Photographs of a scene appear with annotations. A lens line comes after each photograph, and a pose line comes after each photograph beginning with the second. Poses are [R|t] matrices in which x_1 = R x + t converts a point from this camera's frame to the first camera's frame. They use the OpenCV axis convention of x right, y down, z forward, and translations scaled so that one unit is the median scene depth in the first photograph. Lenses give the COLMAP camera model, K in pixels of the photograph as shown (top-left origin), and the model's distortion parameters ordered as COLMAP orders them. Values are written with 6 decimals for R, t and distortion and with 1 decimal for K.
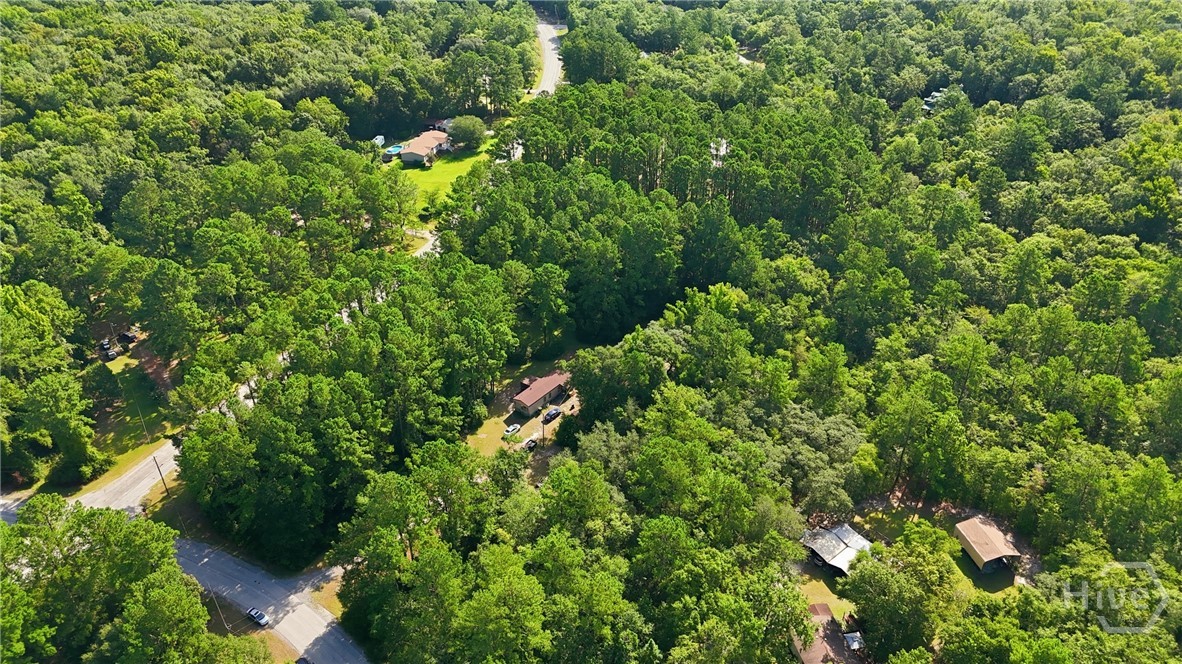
lens RADIAL K [[953.9, 0, 624.3], [0, 953.9, 389.1], [0, 0, 1]] dist [0.084790, -0.089859]
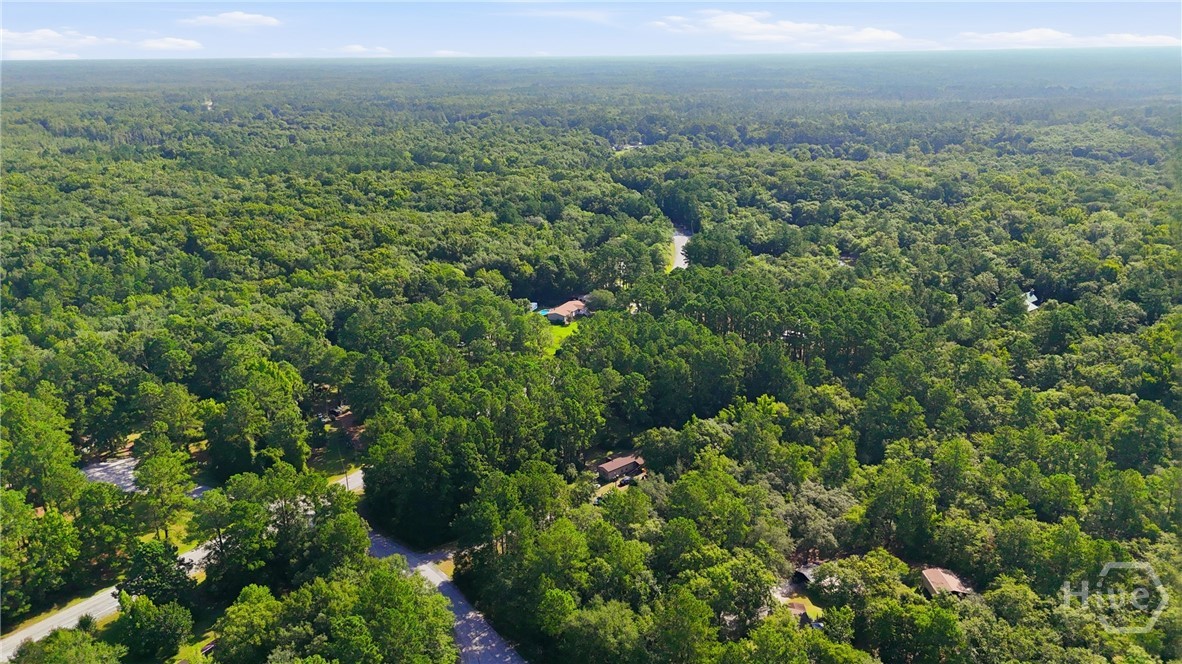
lens RADIAL K [[850.8, 0, 592.4], [0, 850.8, 328.8], [0, 0, 1]] dist [0.085418, -0.076930]
pose [[0.982674, 0.057013, -0.176355, 0.037555], [-0.099311, 0.965359, -0.241286, 0.057244], [0.156490, 0.254619, 0.954296, -0.091149]]
